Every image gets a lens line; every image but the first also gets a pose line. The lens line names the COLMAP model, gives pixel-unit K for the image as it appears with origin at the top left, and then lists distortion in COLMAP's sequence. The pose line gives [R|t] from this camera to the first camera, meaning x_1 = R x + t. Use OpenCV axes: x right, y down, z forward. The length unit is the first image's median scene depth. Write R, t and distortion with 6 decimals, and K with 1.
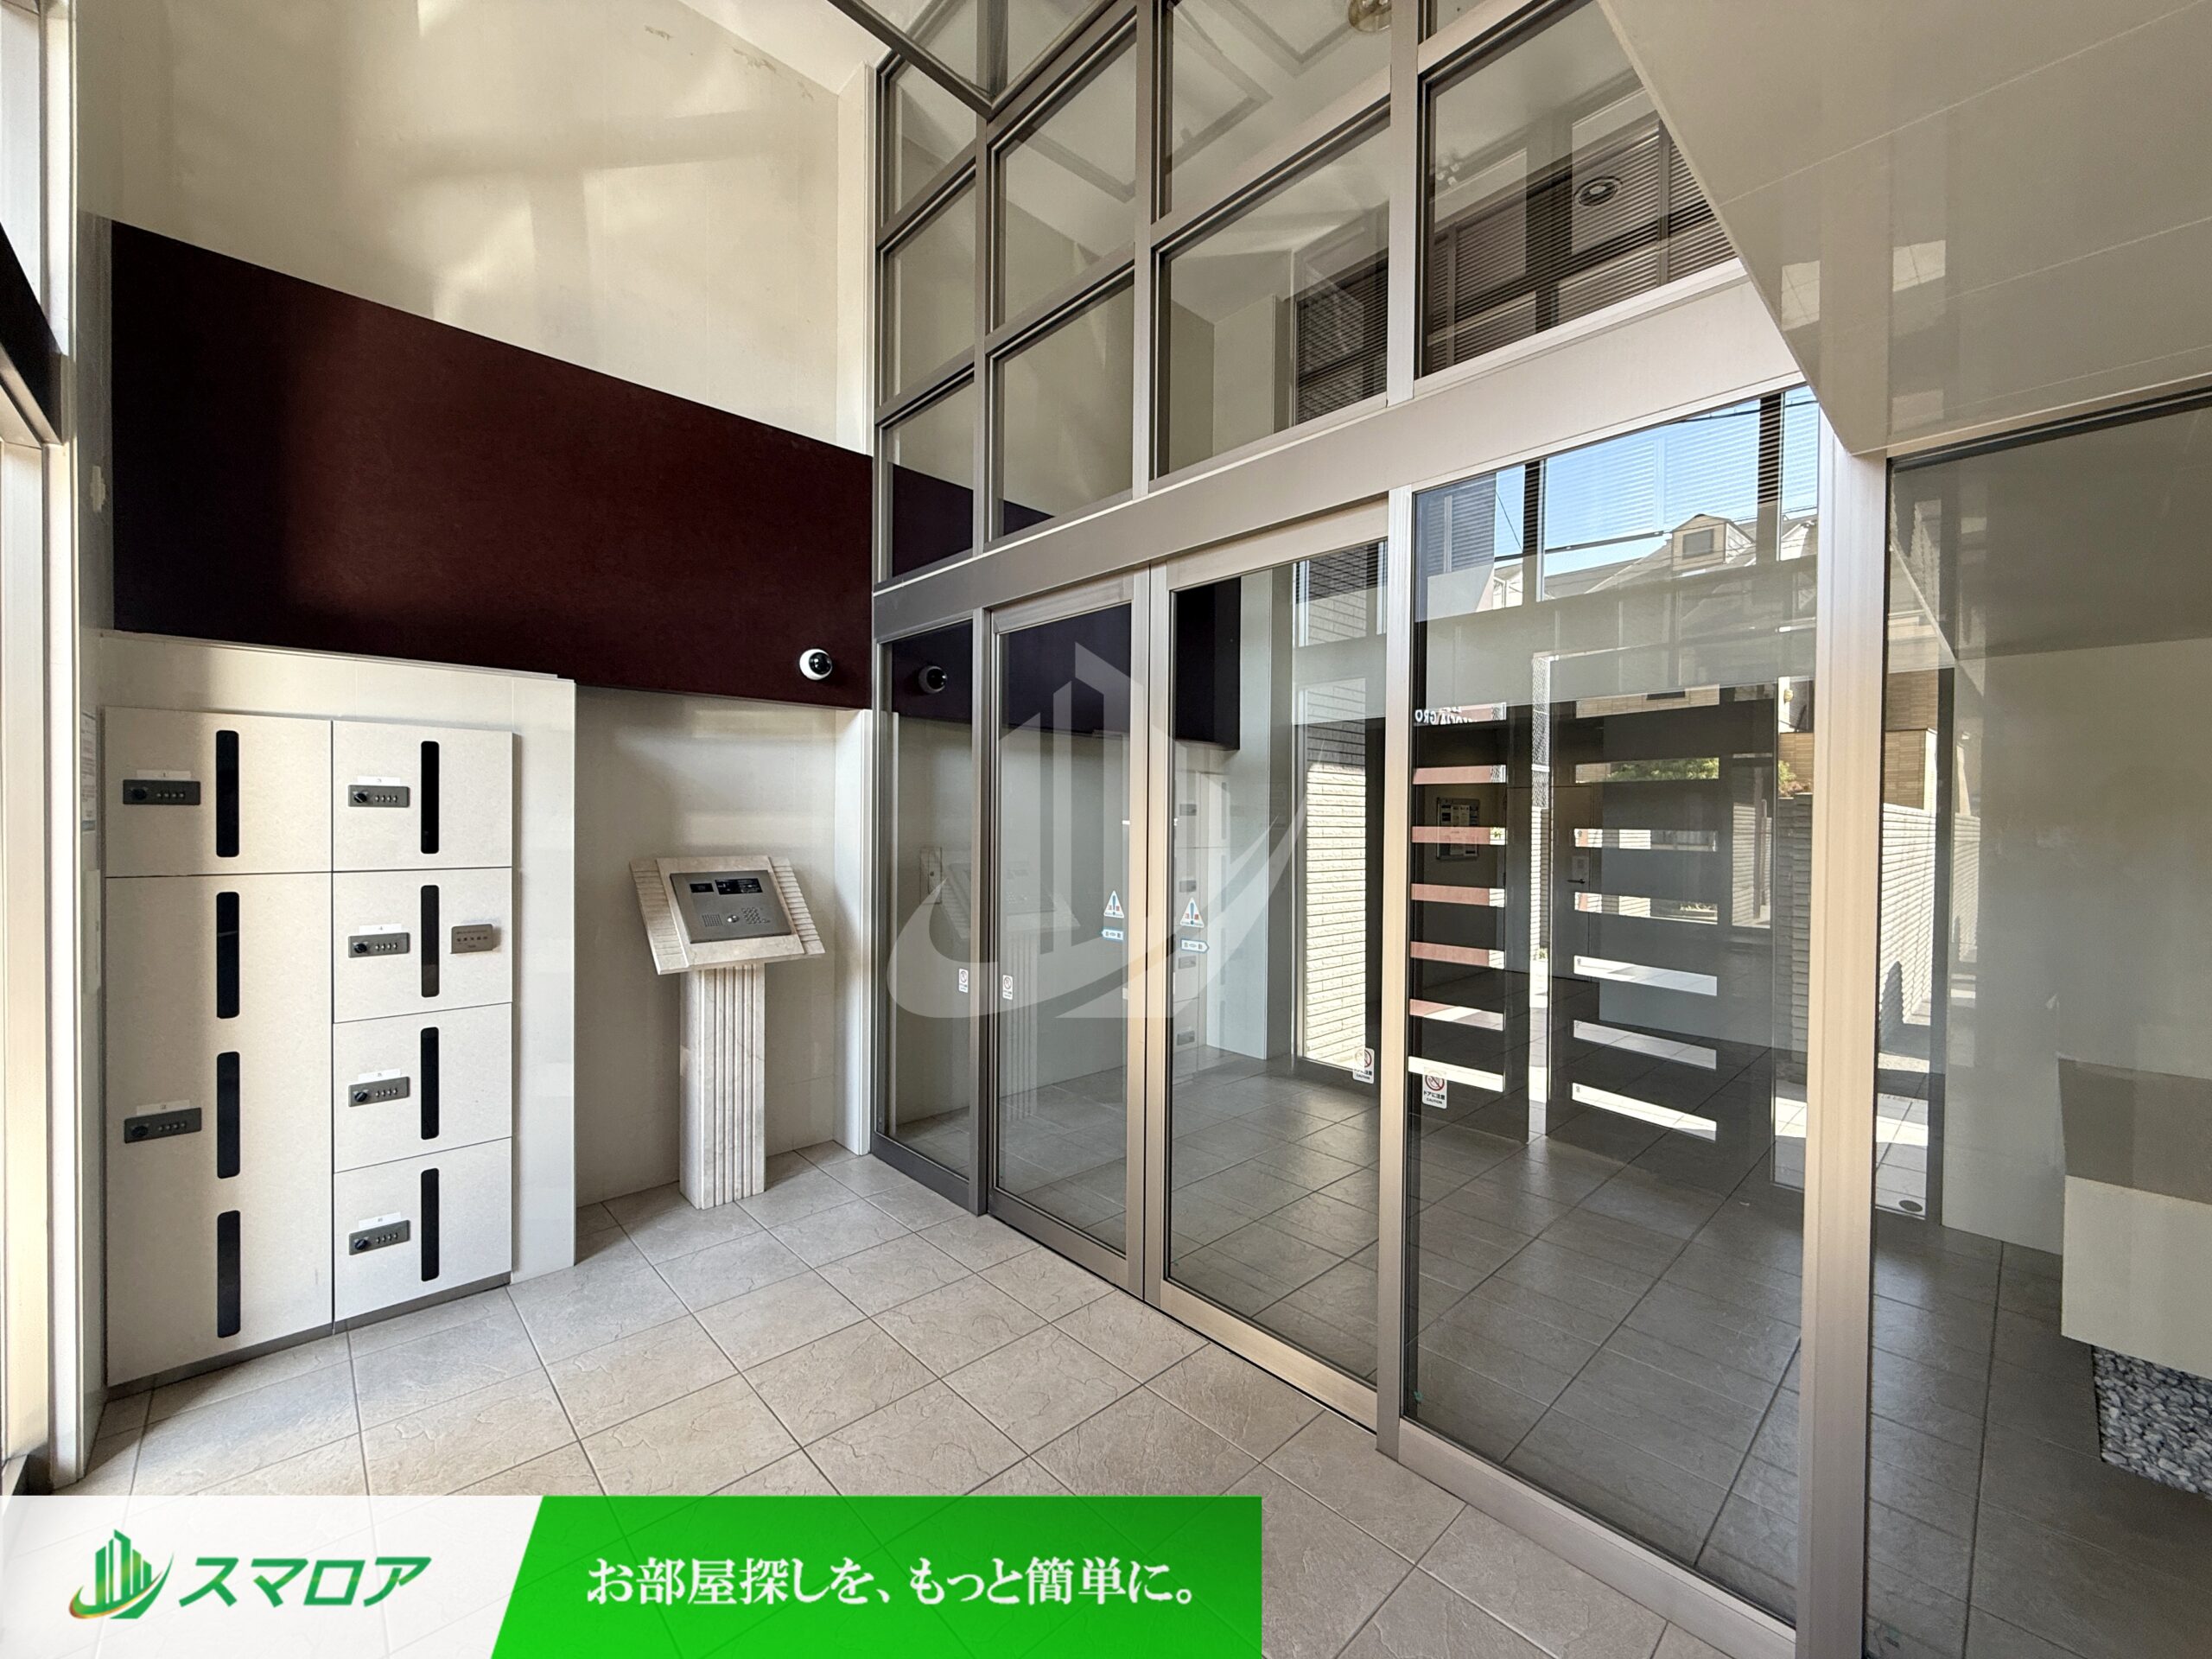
lens RADIAL K [[880.5, 0, 1105.8], [0, 880.5, 825.2], [0, 0, 1]] dist [-0.001614, 0.000478]
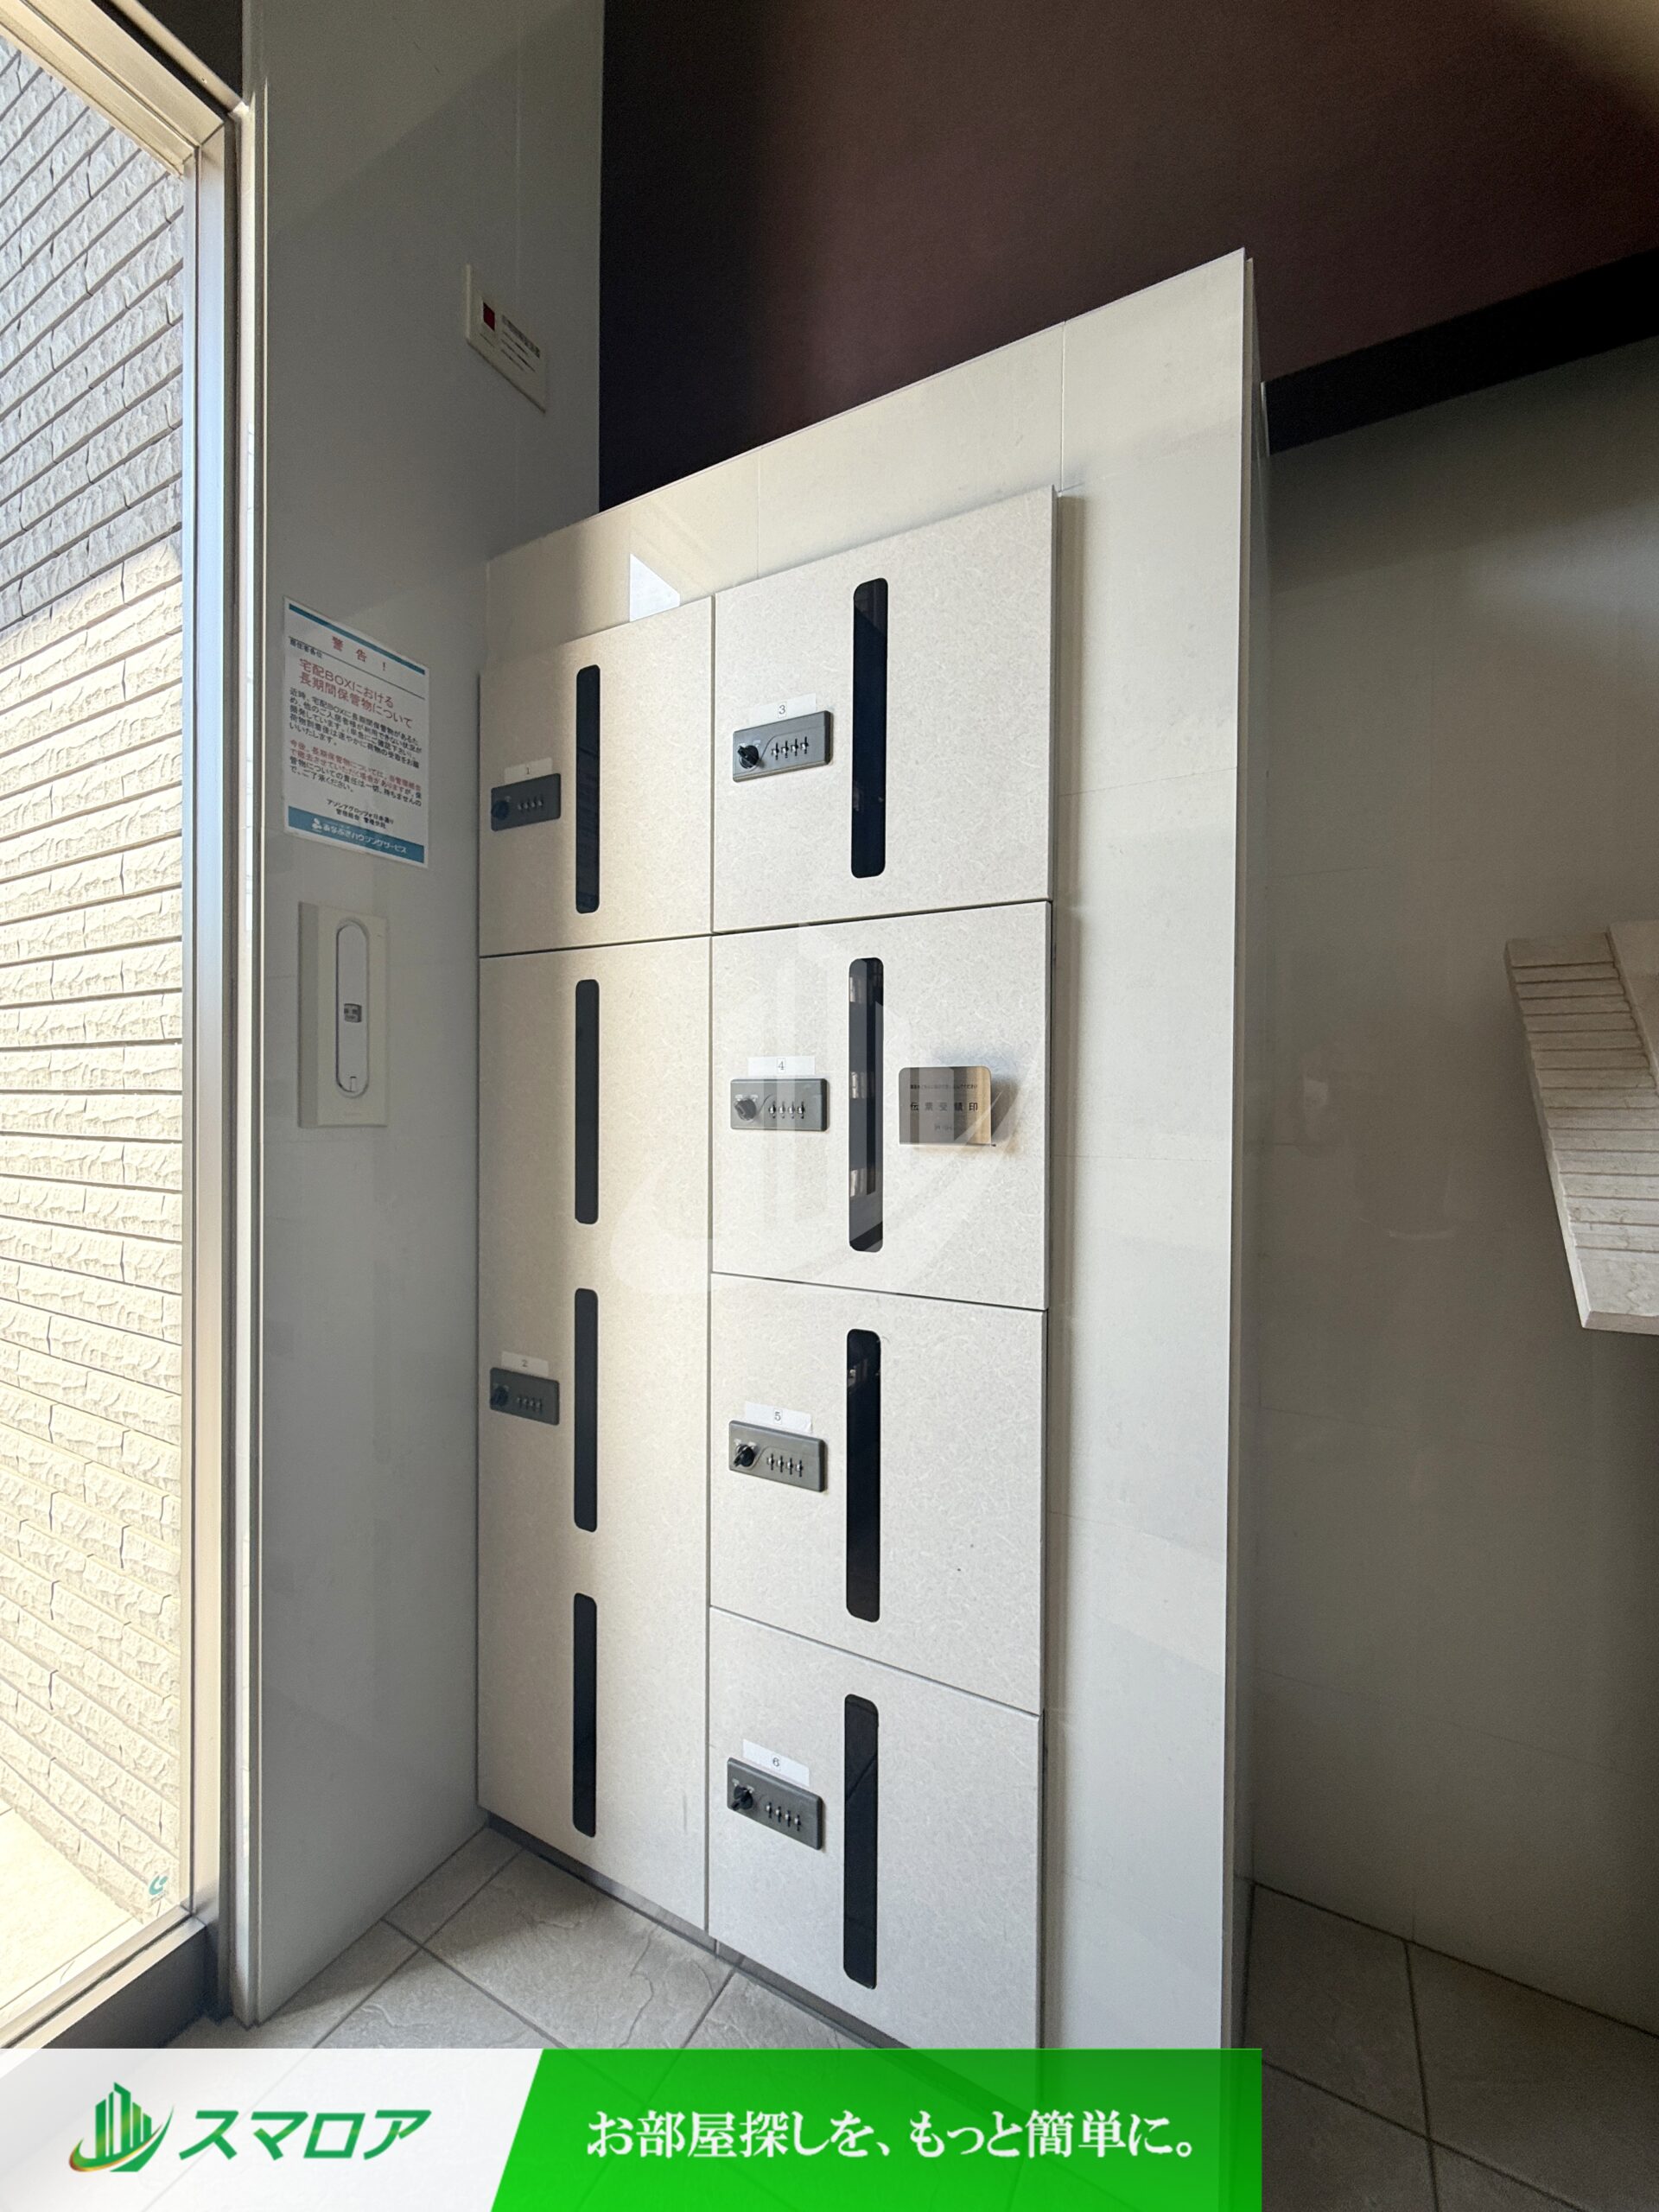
lens RADIAL K [[880.5, 0, 825.6], [0, 880.5, 1107.9], [0, 0, 1]] dist [-0.001614, 0.000478]
pose [[0.318539, -0.000815, -0.947909, -0.414149], [-0.011052, 0.999928, -0.004574, 0.137073], [0.947845, 0.011933, 0.318508, 0.870936]]
